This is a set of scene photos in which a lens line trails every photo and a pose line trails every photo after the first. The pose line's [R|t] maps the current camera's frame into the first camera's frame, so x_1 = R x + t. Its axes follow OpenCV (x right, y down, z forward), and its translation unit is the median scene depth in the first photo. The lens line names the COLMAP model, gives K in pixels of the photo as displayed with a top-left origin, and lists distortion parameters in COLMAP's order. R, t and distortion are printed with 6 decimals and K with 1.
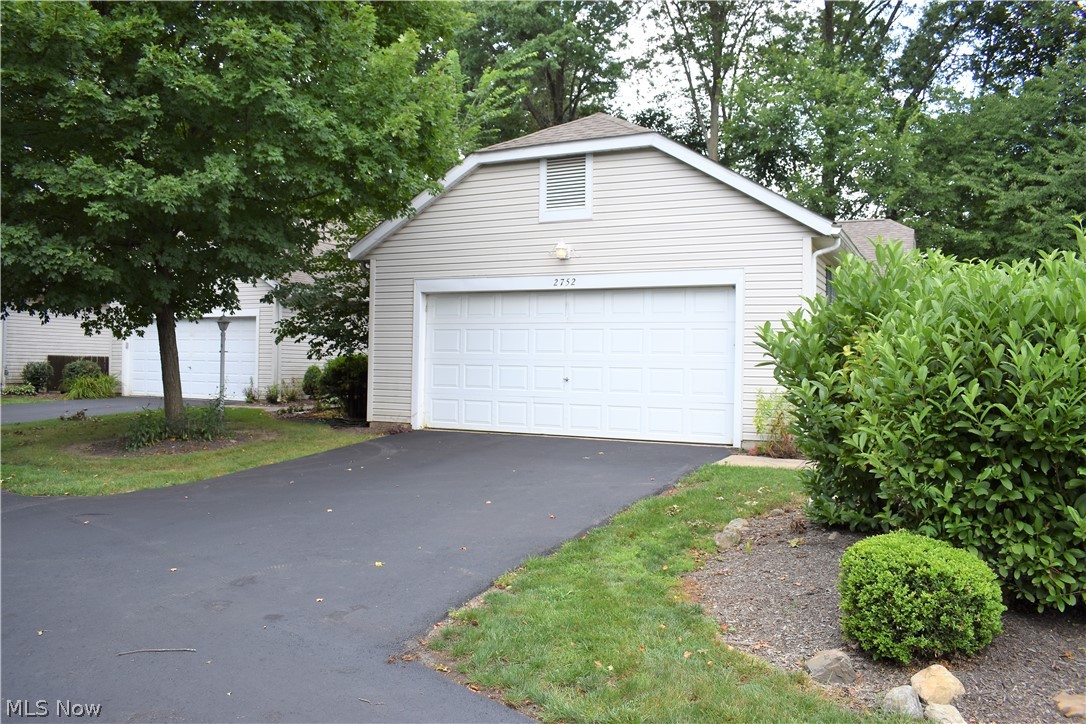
lens RADIAL K [[850.4, 0, 543.4], [0, 850.4, 361.4], [0, 0, 1]] dist [-0.093476, 0.014804]
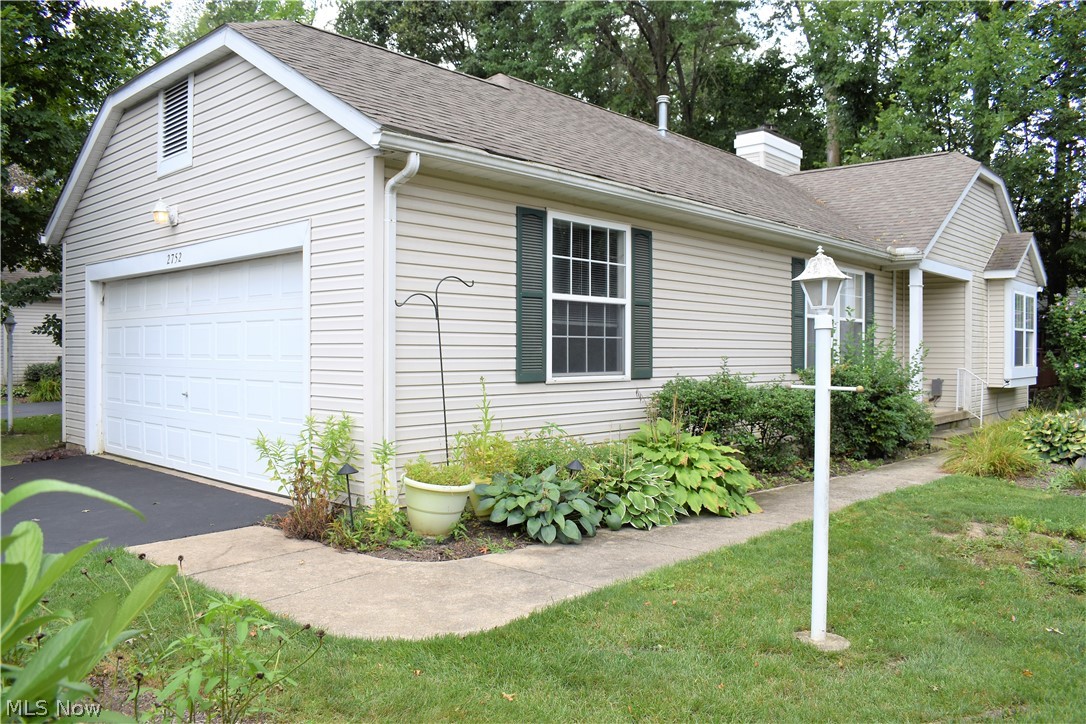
lens RADIAL K [[850.4, 0, 542.6], [0, 850.4, 360.4], [0, 0, 1]] dist [-0.093476, 0.014804]
pose [[0.958699, -0.011397, -0.284196, 0.521136], [0.015610, 0.999799, 0.012562, -0.011815], [0.283995, -0.016479, 0.958684, 0.415831]]
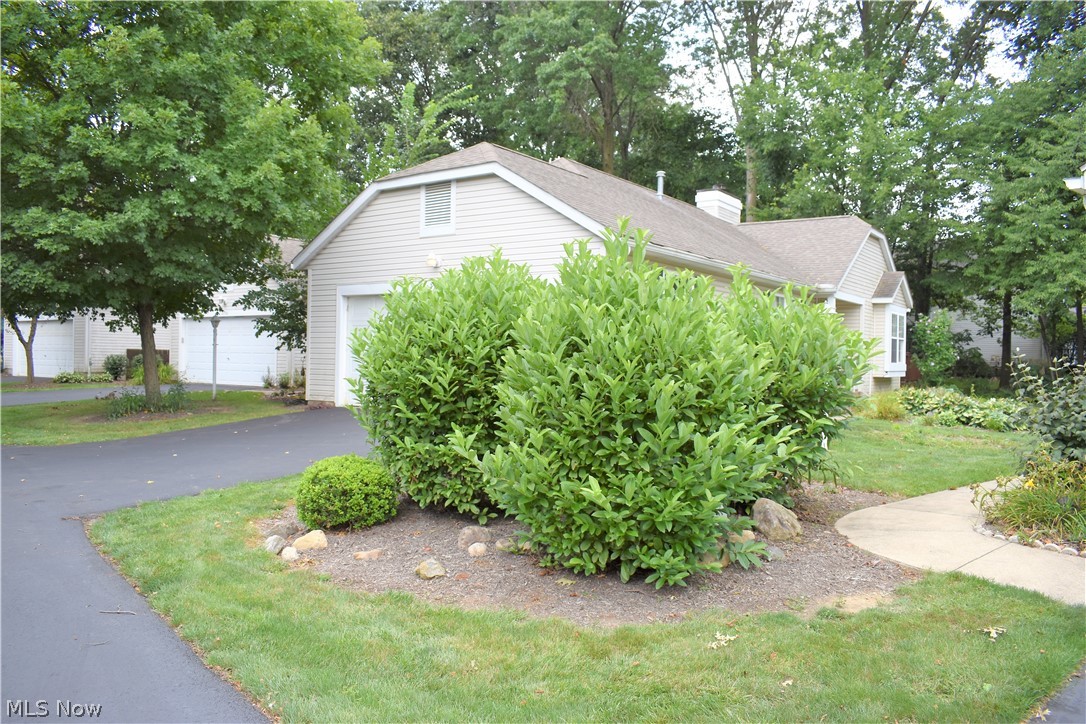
lens RADIAL K [[850.4, 0, 544.0], [0, 850.4, 362.0], [0, 0, 1]] dist [-0.093476, 0.014804]
pose [[0.987563, -0.001071, -0.157219, 0.370702], [0.002332, 0.999967, 0.007837, 0.006920], [0.157205, -0.008106, 0.987533, -0.183405]]
